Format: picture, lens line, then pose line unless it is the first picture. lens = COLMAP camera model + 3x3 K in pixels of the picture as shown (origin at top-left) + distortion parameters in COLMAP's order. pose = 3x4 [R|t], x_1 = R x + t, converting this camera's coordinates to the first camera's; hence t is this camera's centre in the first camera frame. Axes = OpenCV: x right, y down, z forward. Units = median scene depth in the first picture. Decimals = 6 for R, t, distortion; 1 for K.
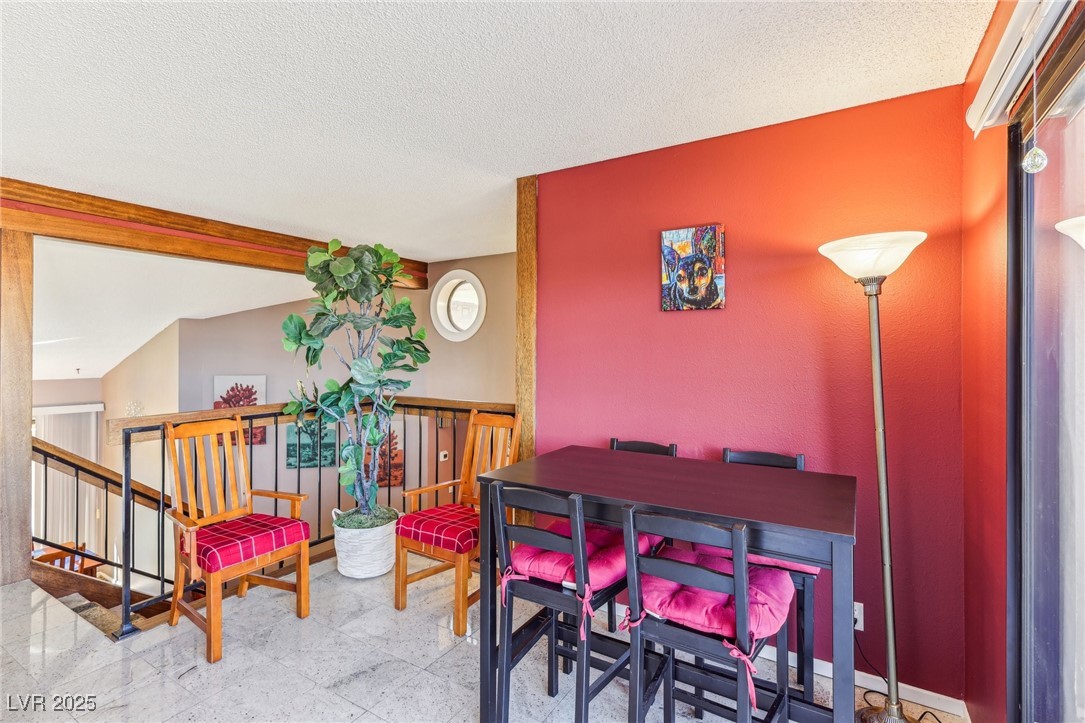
lens RADIAL K [[511.7, 0, 541.8], [0, 511.7, 356.2], [0, 0, 1]] dist [0.001492, 0.000703]
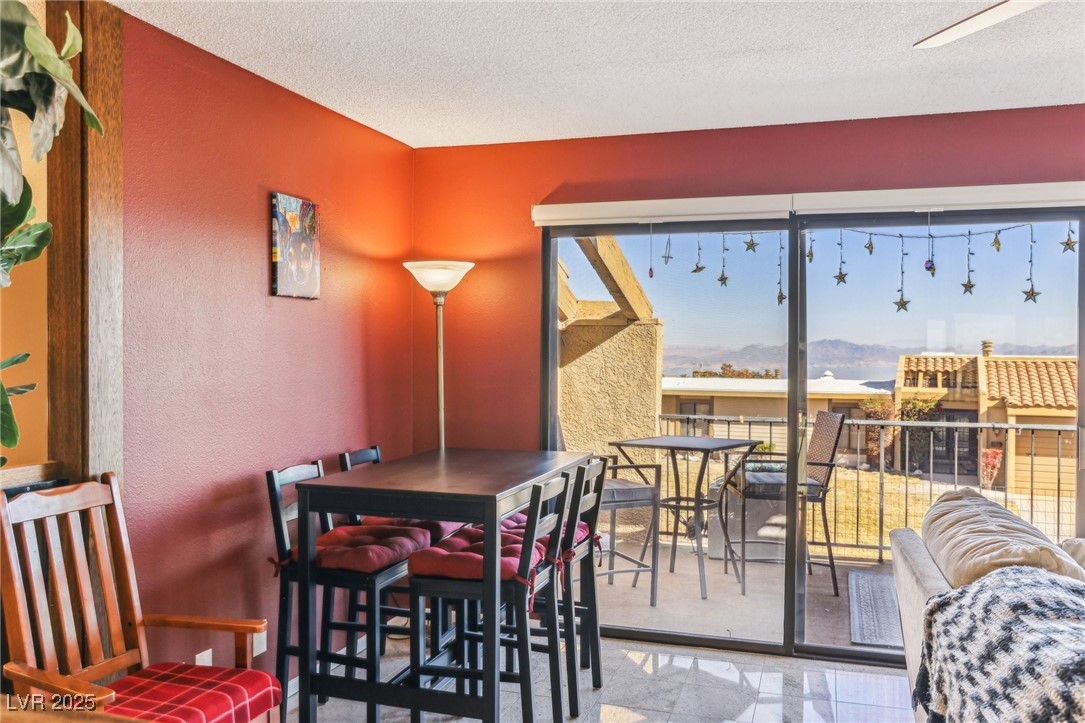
lens RADIAL K [[850.3, 0, 538.7], [0, 850.3, 364.1], [0, 0, 1]] dist [-0.053320, -0.002620]
pose [[-0.225895, -0.019523, 0.973956, -1.119864], [0.002517, 0.999784, 0.020624, -0.010694], [-0.974148, 0.007110, -0.225797, 0.924982]]
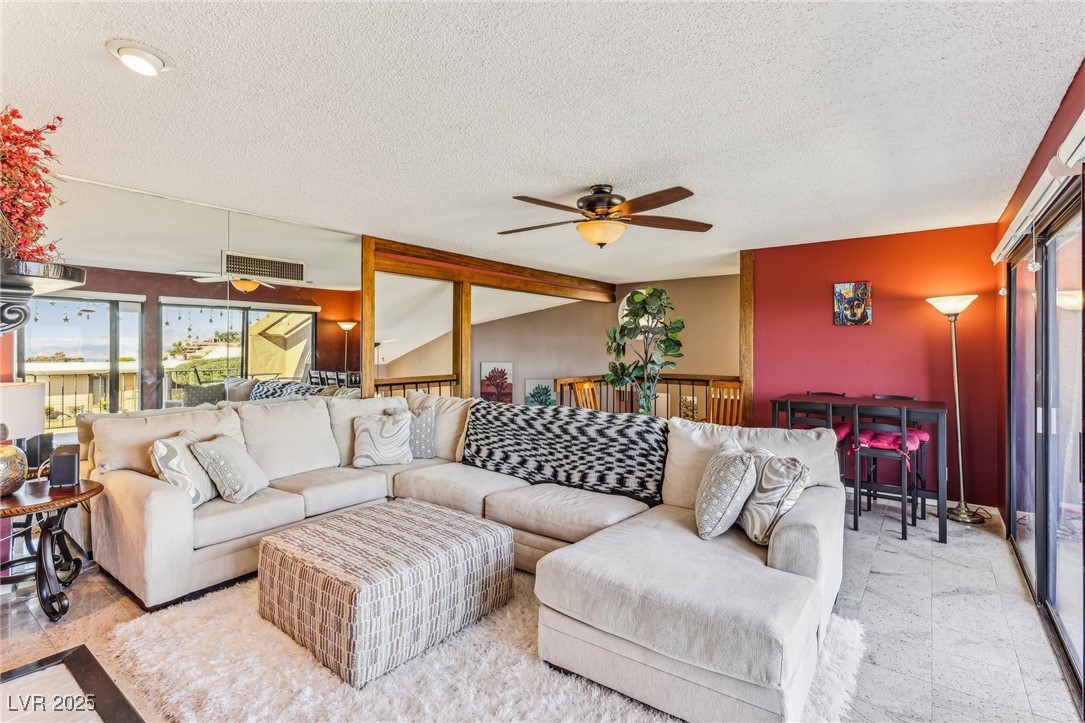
lens RADIAL K [[511.7, 0, 542.2], [0, 511.7, 351.2], [0, 0, 1]] dist [0.001492, 0.000703]
pose [[0.995489, 0.001204, -0.094868, -0.694259], [-0.001187, 0.999999, 0.000232, 0.010433], [0.094868, -0.000118, 0.995490, -1.049174]]
